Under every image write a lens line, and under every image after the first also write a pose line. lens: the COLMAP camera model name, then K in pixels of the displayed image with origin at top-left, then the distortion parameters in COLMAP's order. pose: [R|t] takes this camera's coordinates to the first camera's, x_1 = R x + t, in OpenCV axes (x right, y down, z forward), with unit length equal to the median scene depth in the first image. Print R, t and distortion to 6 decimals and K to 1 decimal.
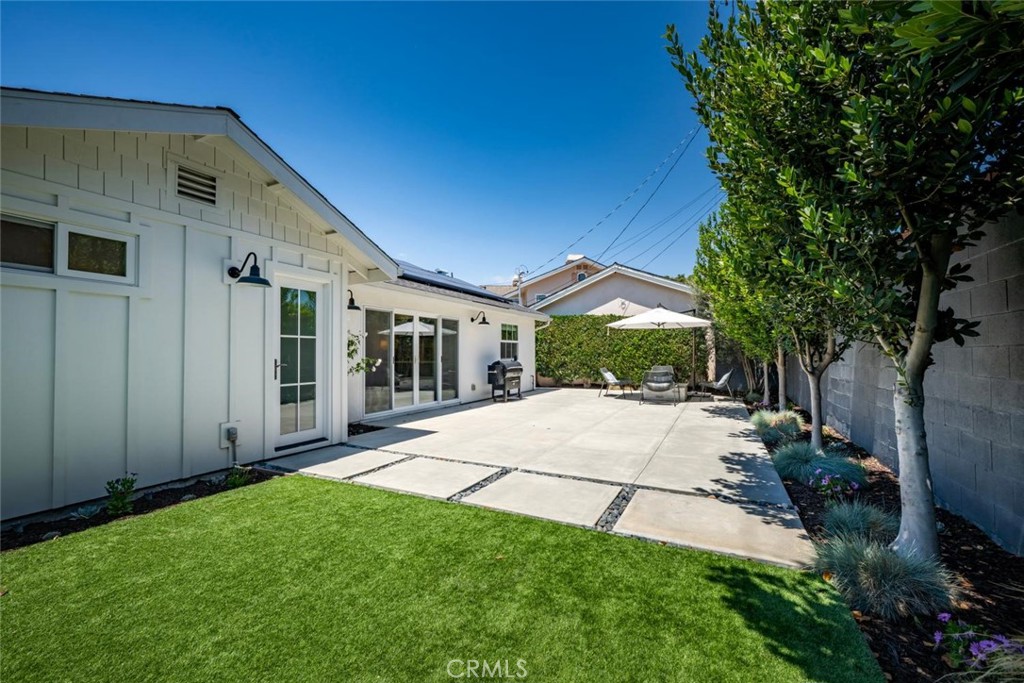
lens RADIAL K [[408.8, 0, 512.0], [0, 408.8, 341.5], [0, 0, 1]] dist [-0.000343, 0.000011]
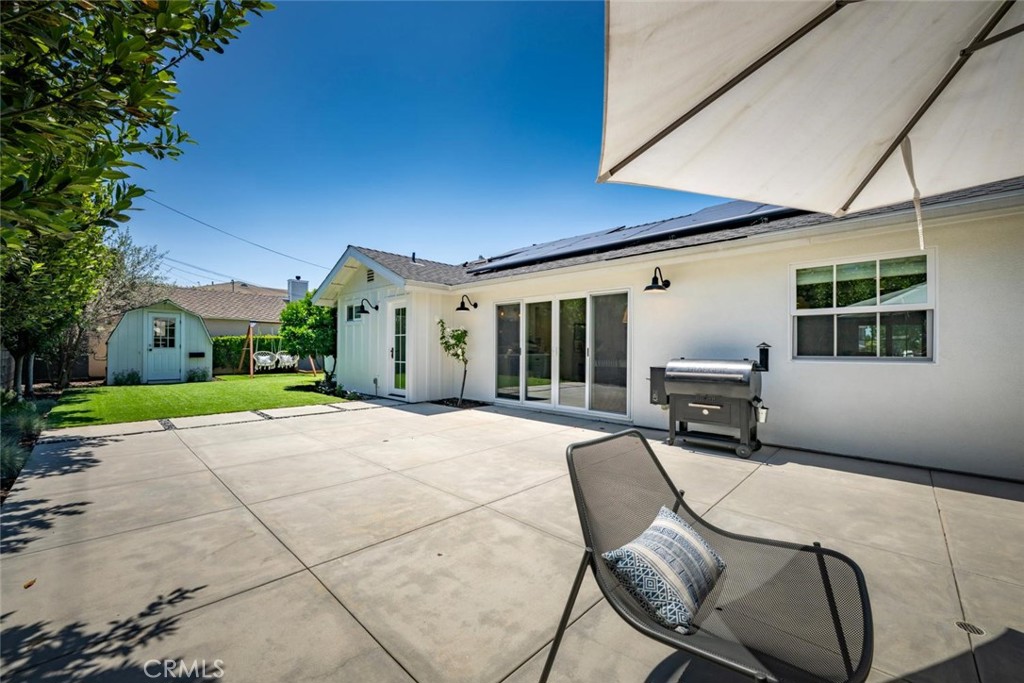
lens RADIAL K [[408.8, 0, 512.0], [0, 408.8, 341.5], [0, 0, 1]] dist [-0.000343, 0.000011]
pose [[-0.301939, -0.006731, -0.953304, 0.769768], [0.030659, 0.999389, -0.016767, 0.043019], [0.952834, -0.034290, -0.301548, 1.485325]]
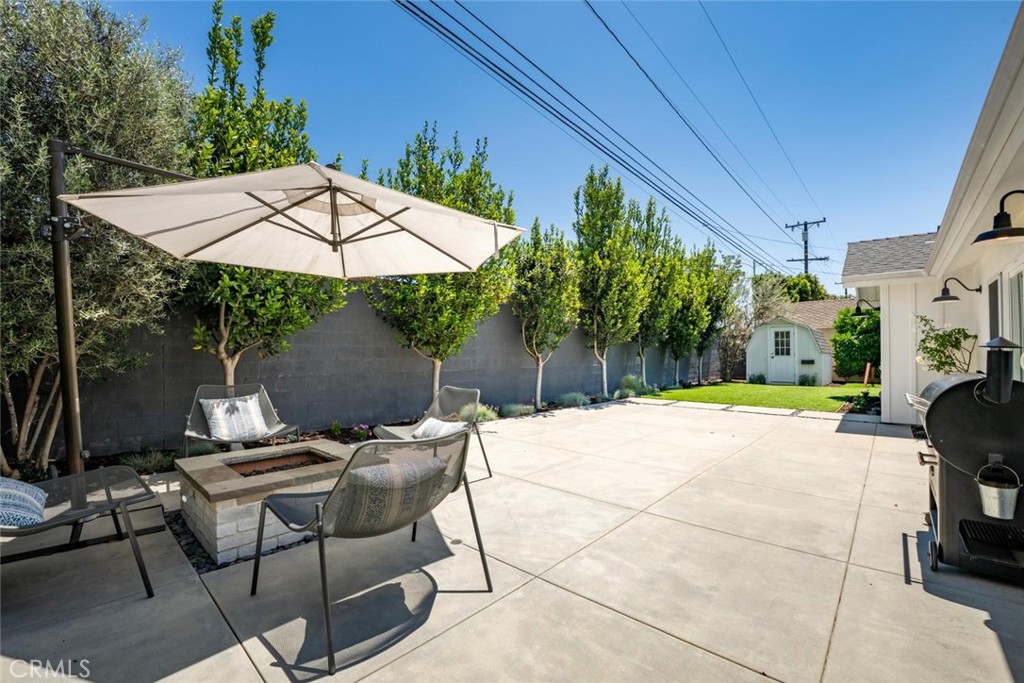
lens RADIAL K [[408.8, 0, 512.0], [0, 408.8, 341.5], [0, 0, 1]] dist [-0.000343, 0.000011]
pose [[-0.960602, 0.018091, 0.277340, 0.400316], [-0.000659, 0.997728, -0.067364, 0.061496], [-0.277928, -0.064892, -0.958407, 1.900536]]
